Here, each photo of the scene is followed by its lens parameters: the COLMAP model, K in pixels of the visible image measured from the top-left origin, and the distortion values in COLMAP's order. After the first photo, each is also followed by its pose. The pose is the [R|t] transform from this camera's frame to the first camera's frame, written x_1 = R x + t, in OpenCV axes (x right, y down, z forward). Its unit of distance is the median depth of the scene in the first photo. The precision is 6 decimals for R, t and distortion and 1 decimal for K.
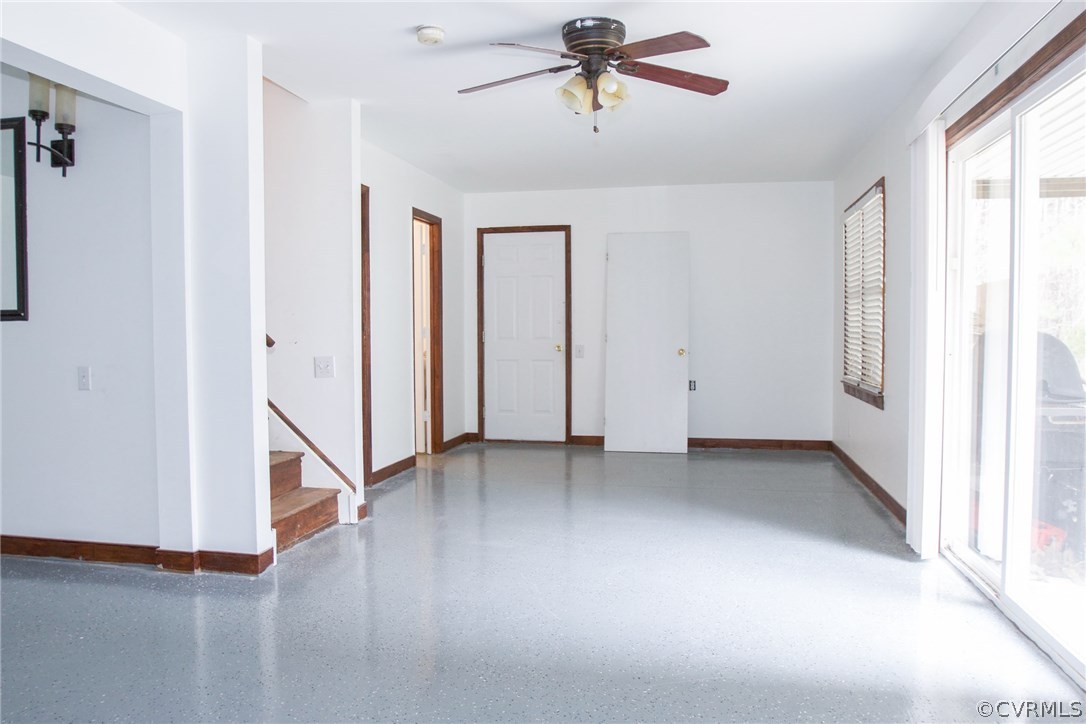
lens RADIAL K [[811.8, 0, 541.3], [0, 811.8, 371.2], [0, 0, 1]] dist [-0.093784, 0.050635]
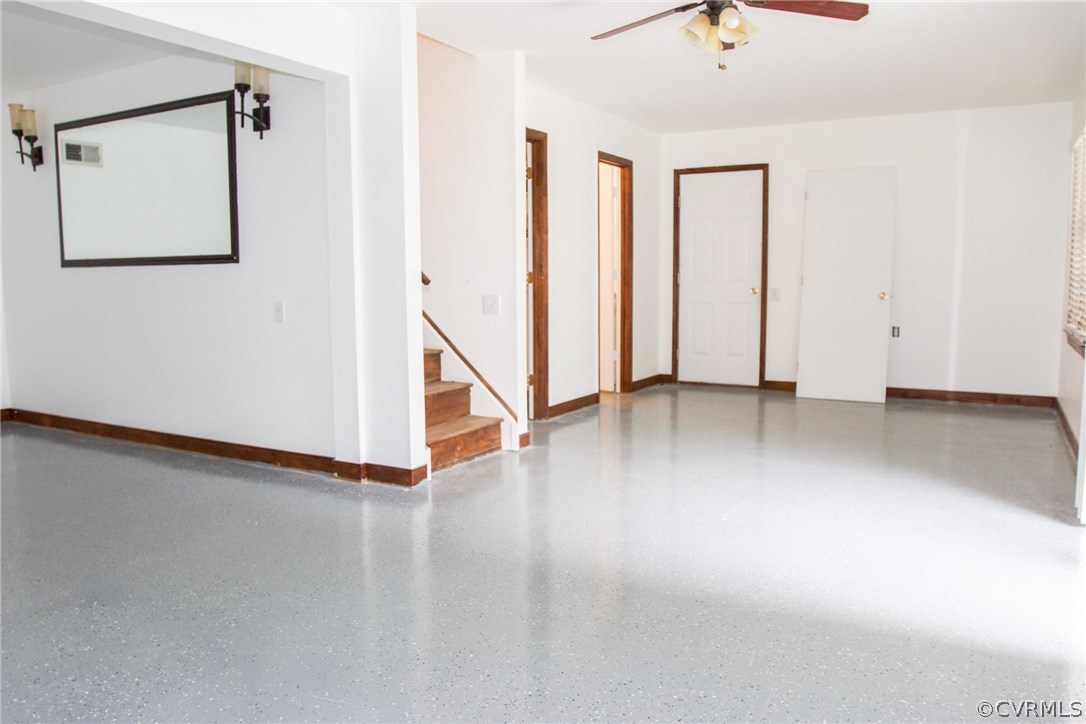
lens RADIAL K [[811.8, 0, 521.8], [0, 811.8, 369.2], [0, 0, 1]] dist [-0.093784, 0.050635]
pose [[0.952403, 0.032838, -0.303069, 0.100969], [-0.012511, 0.997554, 0.068771, 0.005436], [0.304586, -0.061706, 0.950484, -0.024414]]
